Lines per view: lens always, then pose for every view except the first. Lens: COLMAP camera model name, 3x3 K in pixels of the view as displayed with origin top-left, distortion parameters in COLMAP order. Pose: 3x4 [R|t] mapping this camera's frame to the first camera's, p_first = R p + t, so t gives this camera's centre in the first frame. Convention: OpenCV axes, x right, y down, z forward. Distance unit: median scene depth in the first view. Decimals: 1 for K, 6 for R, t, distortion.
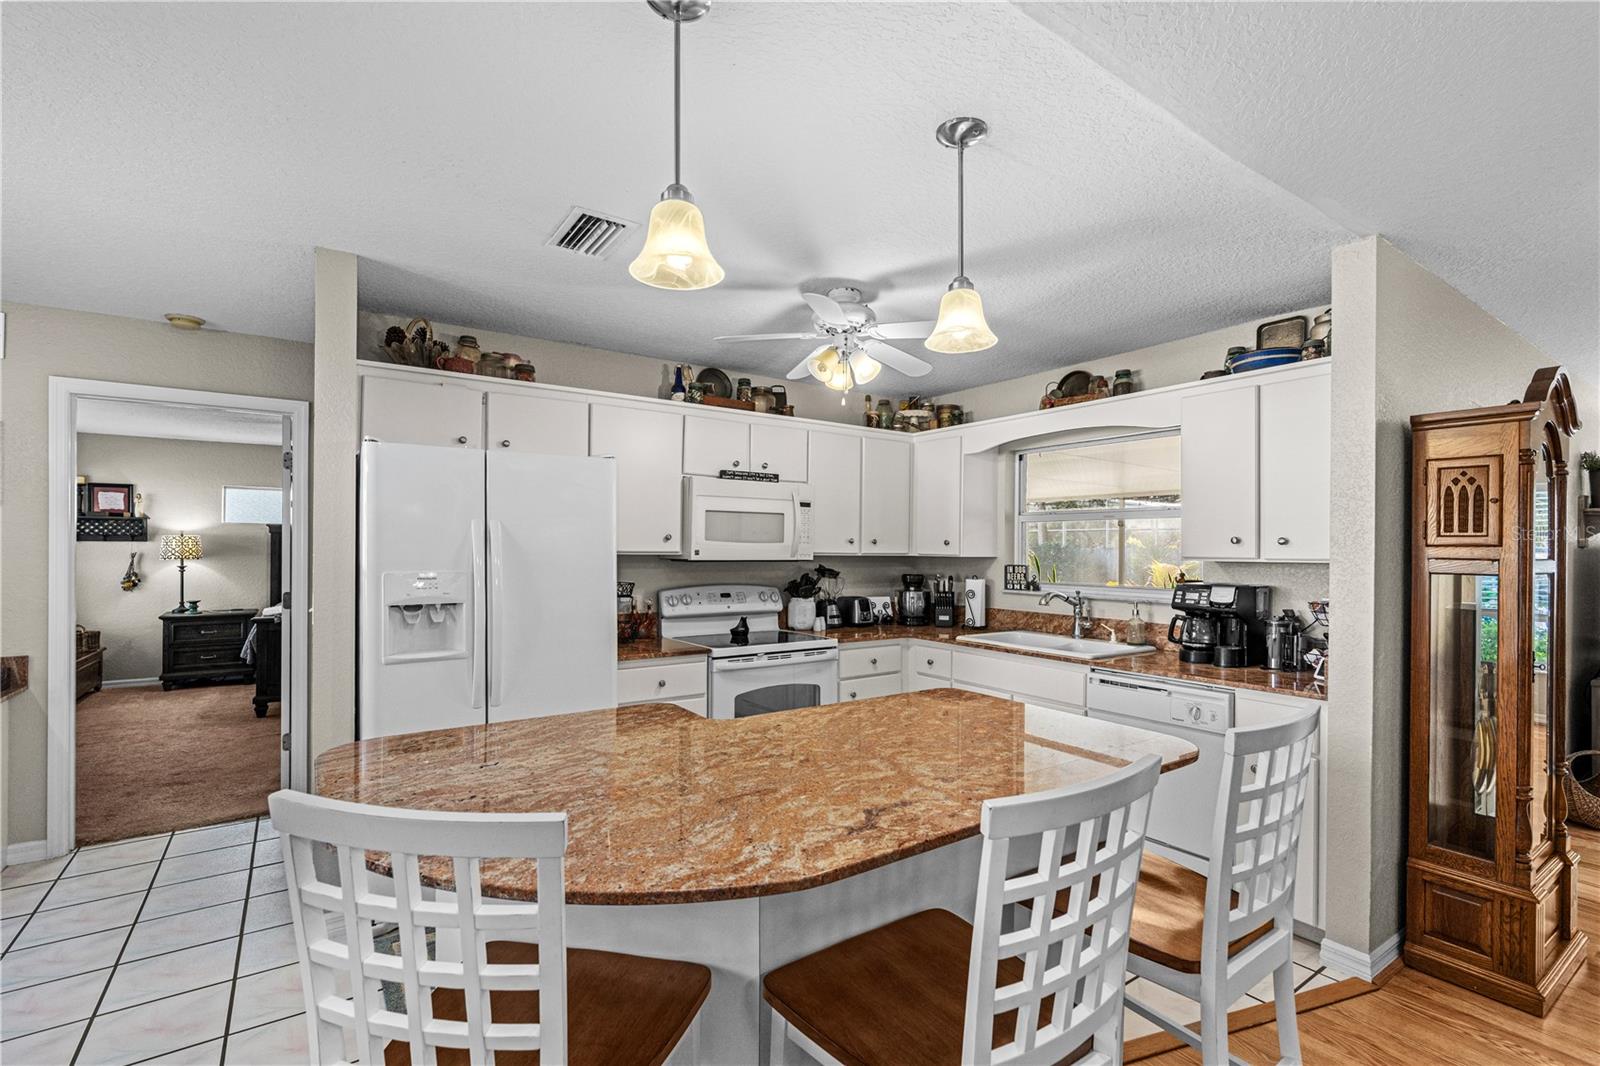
lens RADIAL K [[720.0, 0, 804.3], [0, 720.0, 547.8], [0, 0, 1]] dist [-0.001359, -0.000578]
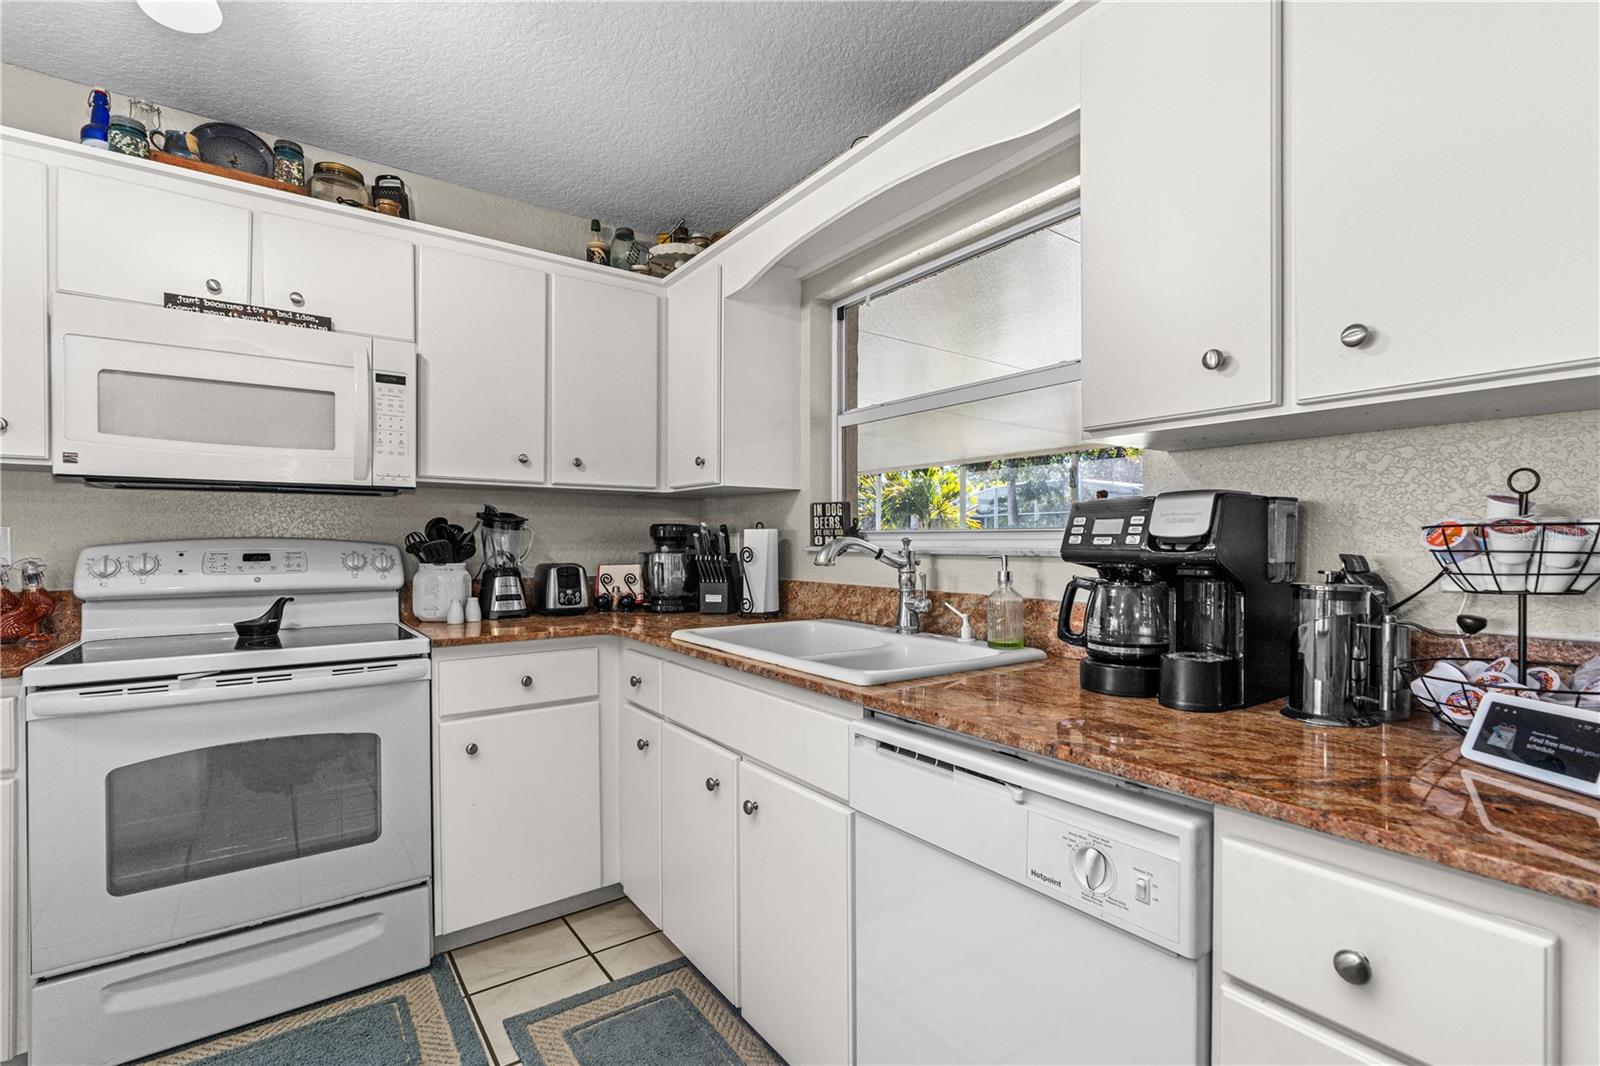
lens RADIAL K [[725.3, 0, 806.5], [0, 725.3, 545.7], [0, 0, 1]] dist [-0.002126, -0.000044]
pose [[0.999686, -0.007565, 0.023900, 0.270626], [0.007358, 0.999935, 0.008715, 0.054295], [-0.023964, -0.008536, 0.999676, 0.450019]]
